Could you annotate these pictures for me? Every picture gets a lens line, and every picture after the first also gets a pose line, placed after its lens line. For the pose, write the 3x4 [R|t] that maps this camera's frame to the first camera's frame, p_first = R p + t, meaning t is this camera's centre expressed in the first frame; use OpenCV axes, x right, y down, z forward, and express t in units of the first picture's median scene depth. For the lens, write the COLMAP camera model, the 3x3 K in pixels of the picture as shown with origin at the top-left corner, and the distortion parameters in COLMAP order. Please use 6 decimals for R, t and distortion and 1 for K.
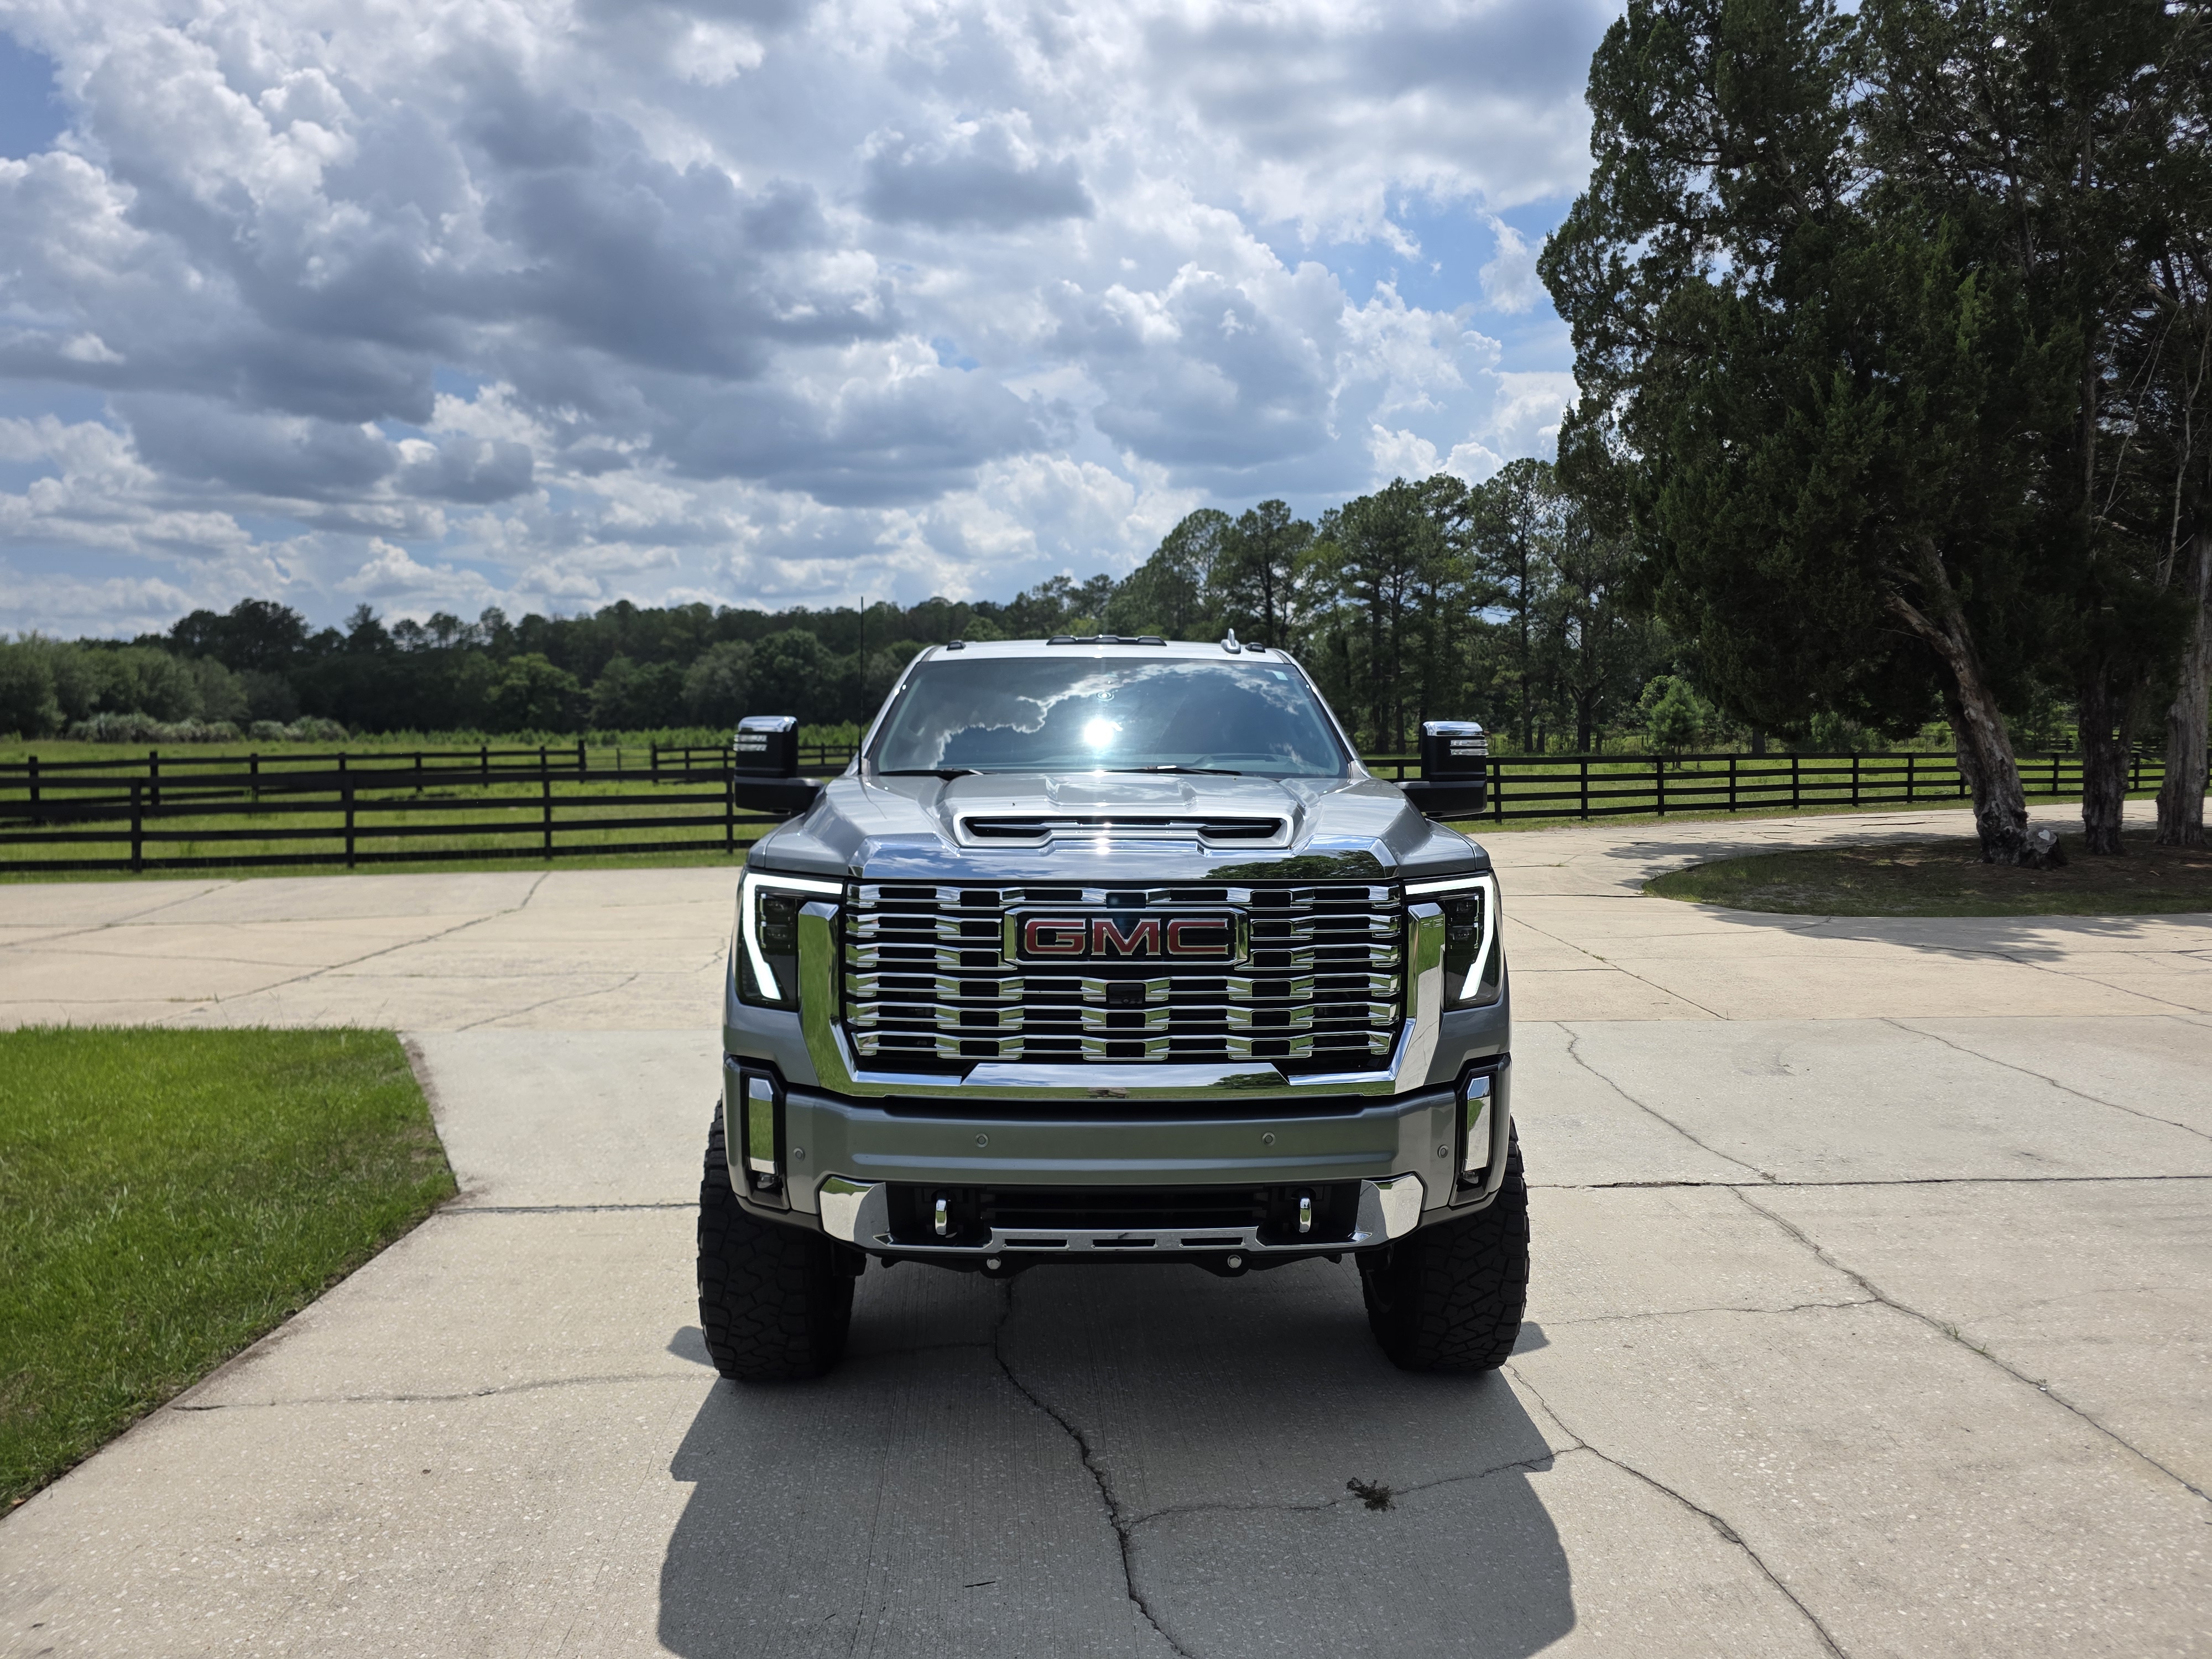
lens RADIAL K [[1487.8, 0, 1116.5], [0, 1487.8, 813.8], [0, 0, 1]] dist [0.042757, -0.034021]
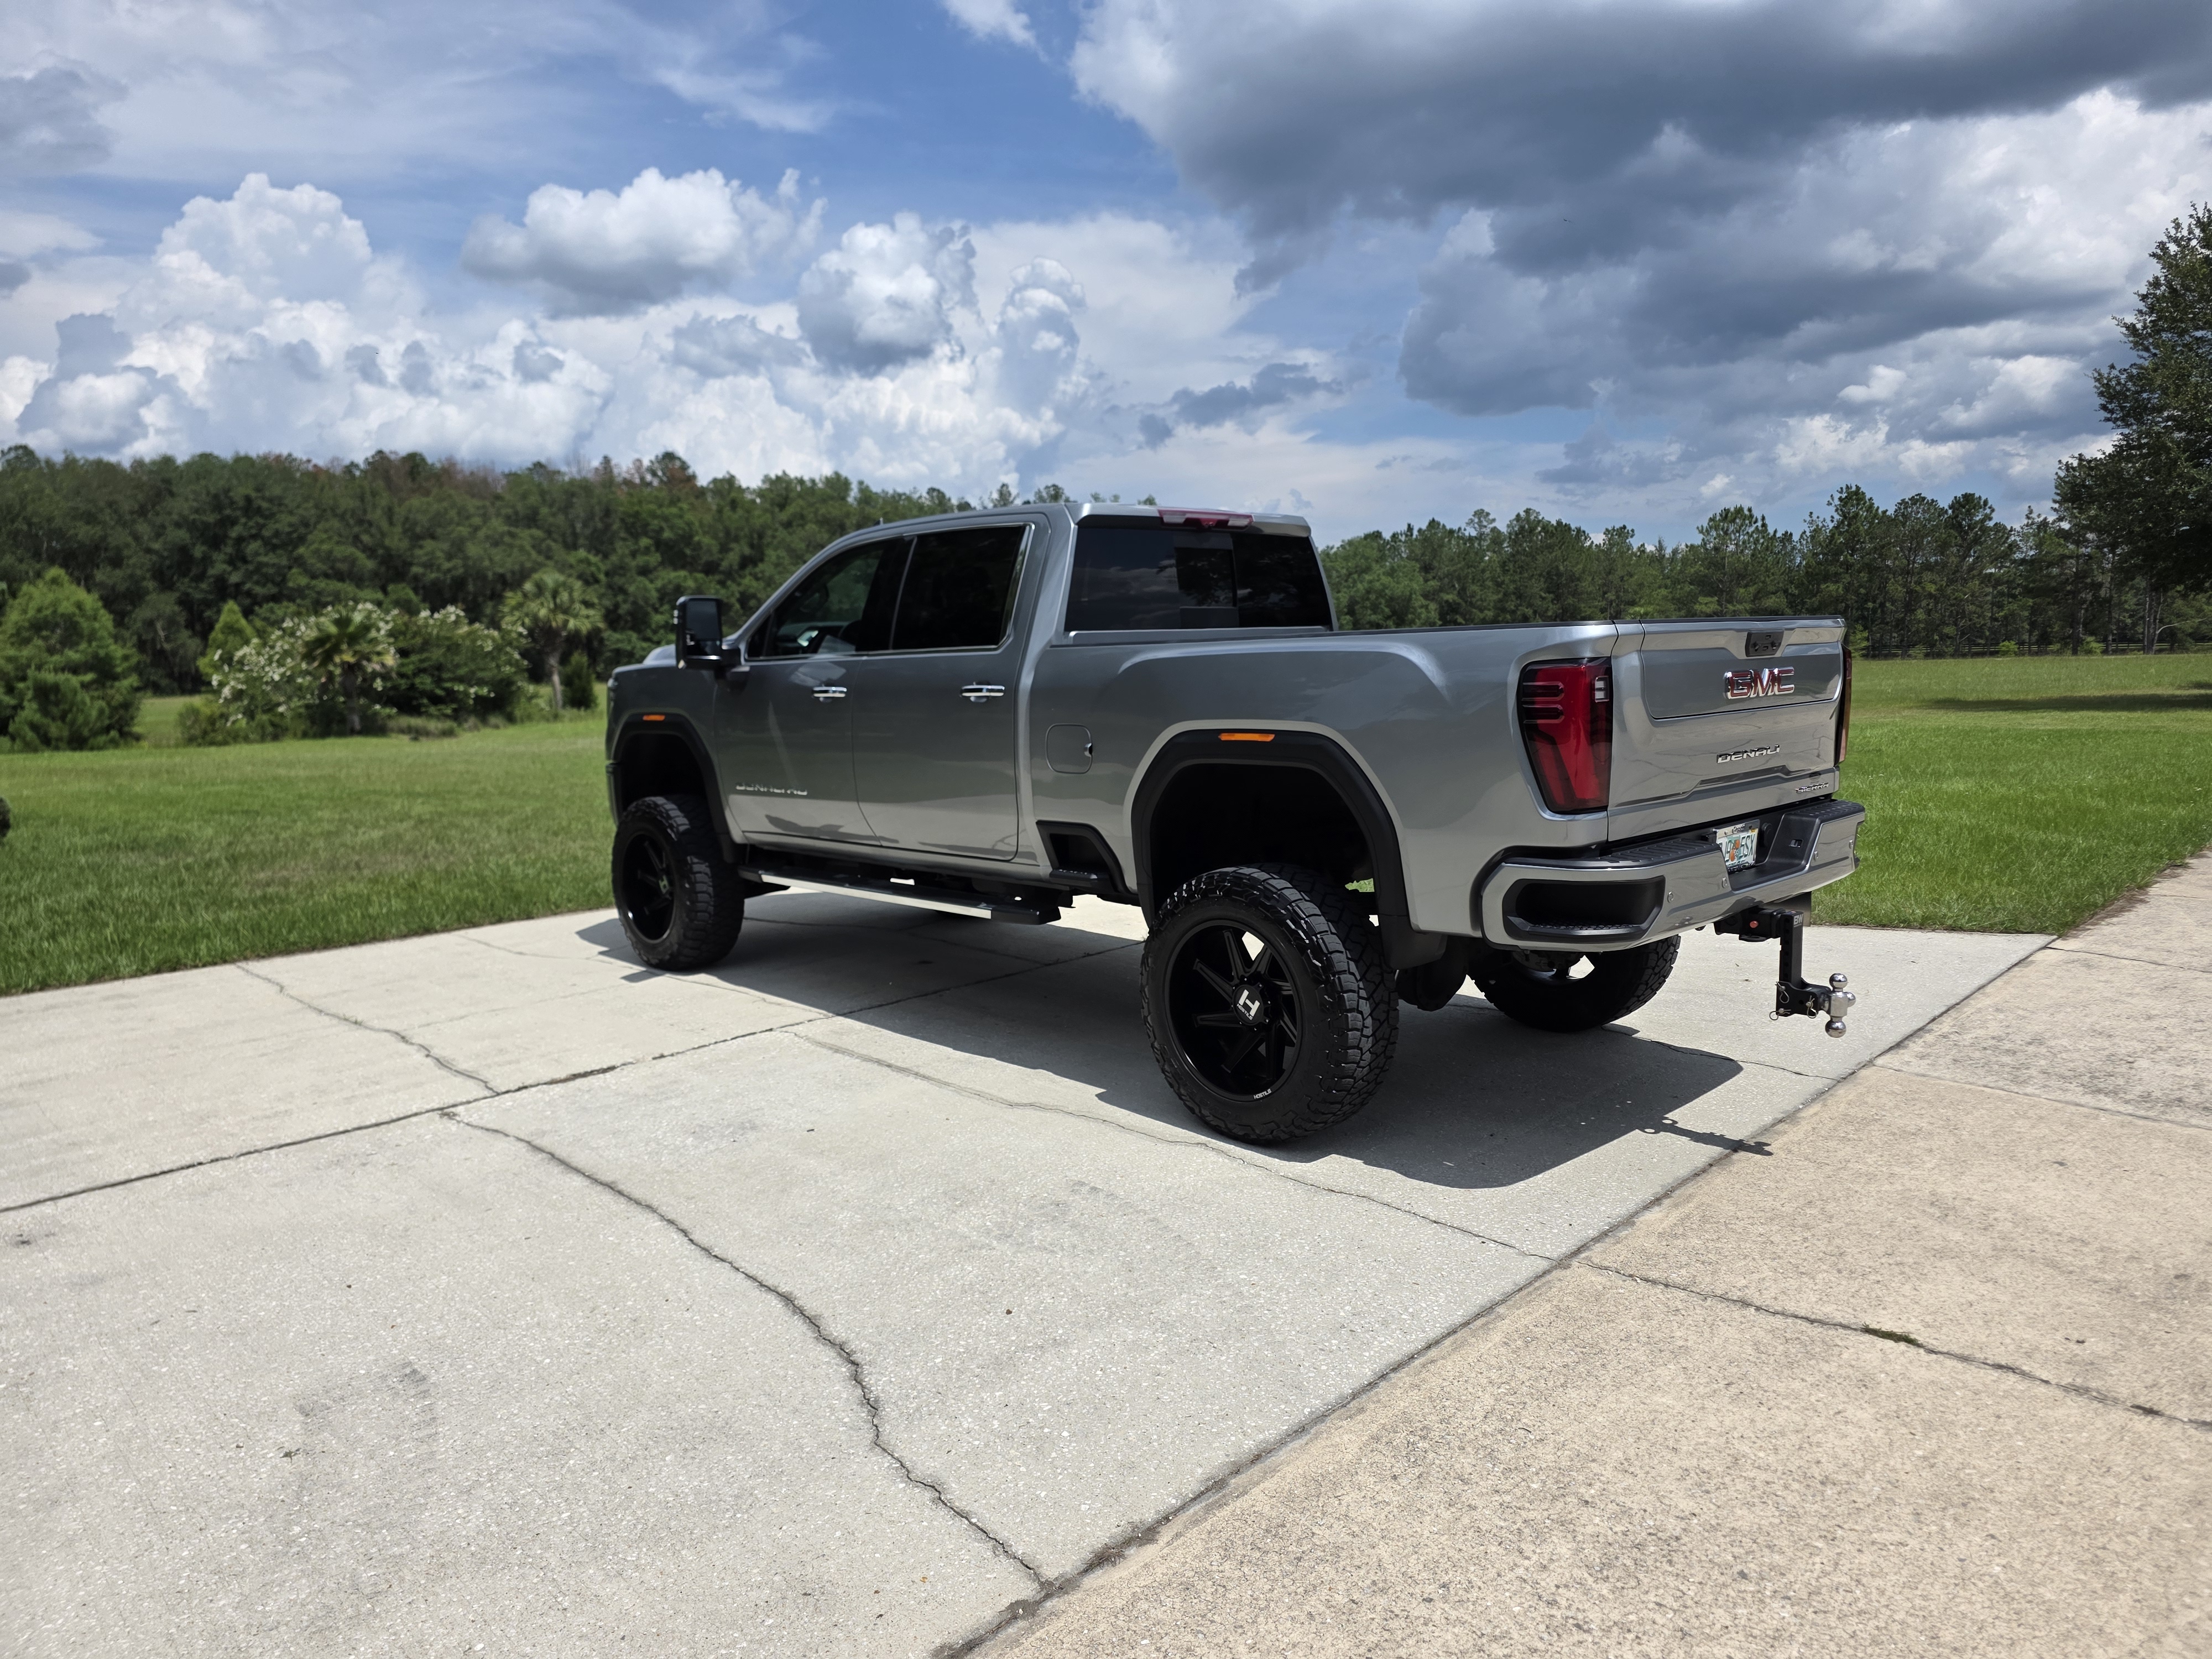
lens RADIAL K [[1487.8, 0, 1110.0], [0, 1487.8, 838.1], [0, 0, 1]] dist [0.042757, -0.034021]
pose [[-0.741017, 0.100474, -0.663926, 0.041779], [-0.012336, 0.986538, 0.163063, -0.003563], [0.671372, 0.129023, -0.729803, 0.109805]]
